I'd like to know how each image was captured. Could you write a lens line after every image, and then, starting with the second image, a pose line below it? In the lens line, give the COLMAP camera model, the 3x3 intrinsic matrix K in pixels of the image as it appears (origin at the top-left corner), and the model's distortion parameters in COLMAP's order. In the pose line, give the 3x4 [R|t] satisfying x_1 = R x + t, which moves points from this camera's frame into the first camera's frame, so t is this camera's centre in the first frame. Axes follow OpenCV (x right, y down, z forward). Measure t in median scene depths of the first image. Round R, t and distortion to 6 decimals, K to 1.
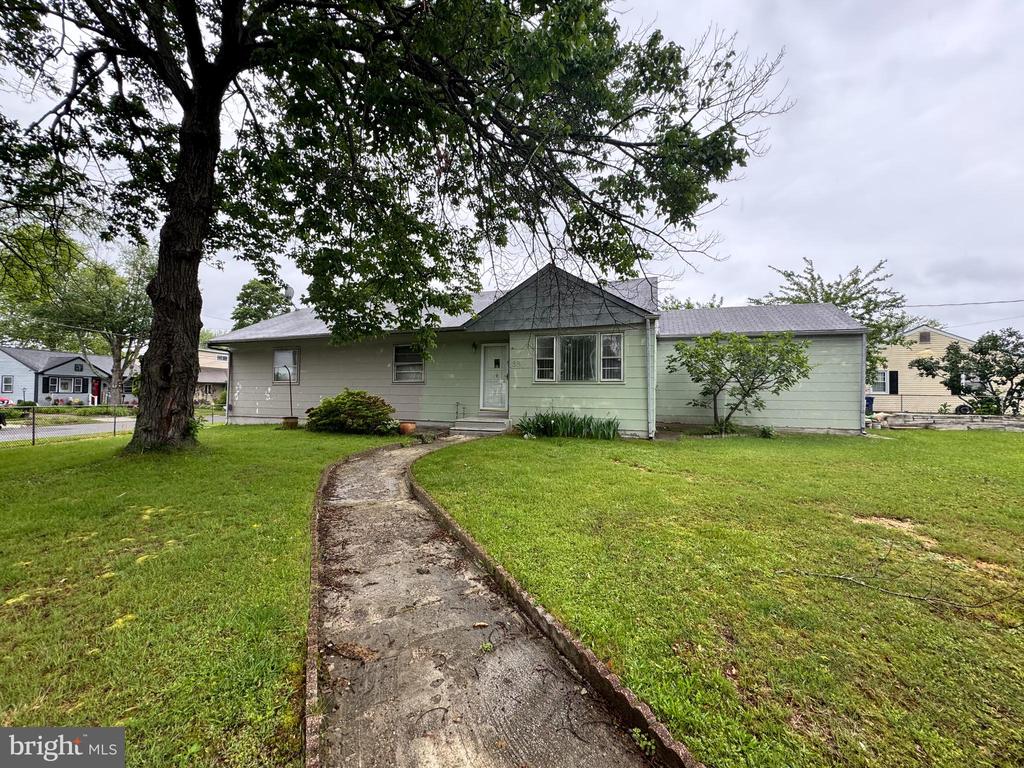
lens RADIAL K [[405.4, 0, 512.0], [0, 405.4, 384.0], [0, 0, 1]] dist [-0.001349, -0.000090]
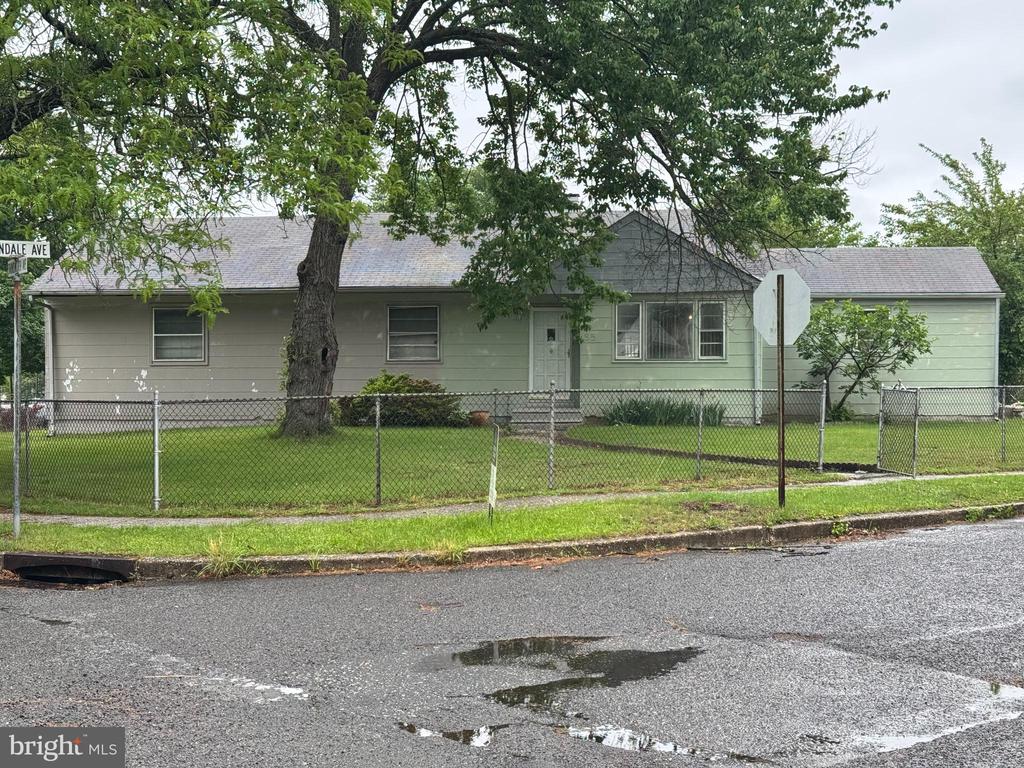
lens RADIAL K [[1440.1, 0, 512.0], [0, 1440.1, 384.0], [0, 0, 1]] dist [0.218969, 0.011195]
pose [[0.967373, -0.010397, 0.253145, -0.878925], [0.004583, 0.999712, 0.023546, -0.026980], [-0.253316, -0.021617, 0.967142, -1.720167]]
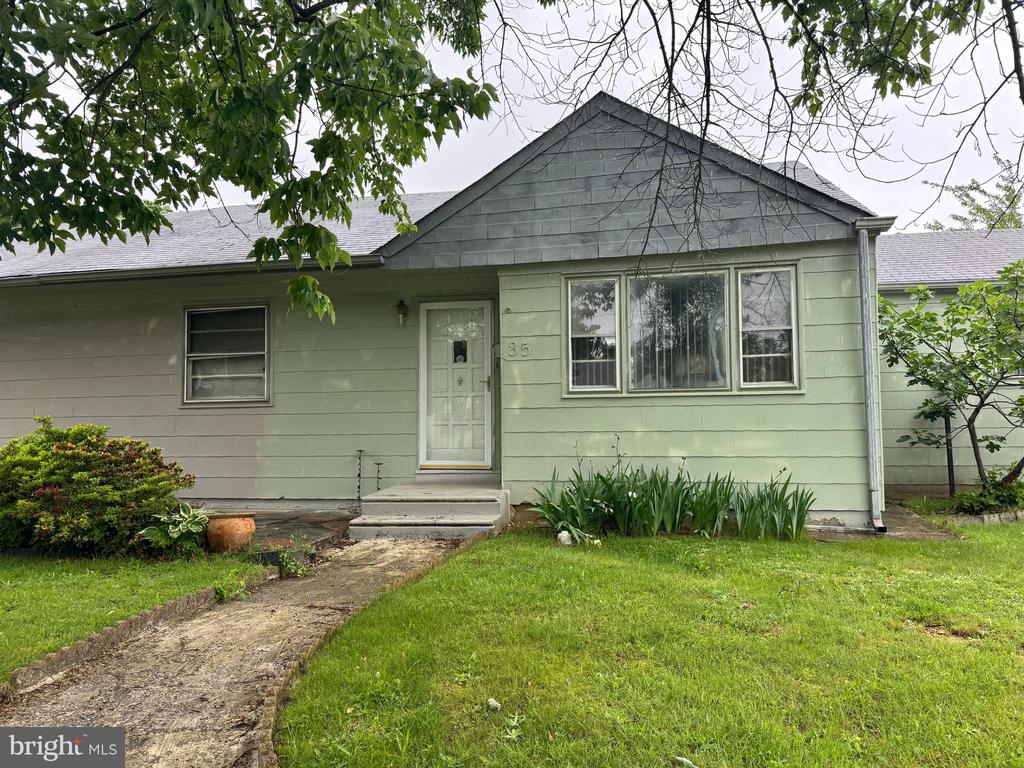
lens RADIAL K [[709.3, 0, 512.0], [0, 709.3, 384.0], [0, 0, 1]] dist [0.109898, -0.131420]
pose [[0.988795, -0.014951, 0.148530, -0.104909], [0.019766, 0.999324, -0.030995, 0.006307], [-0.147966, 0.033583, 0.988422, 0.332254]]
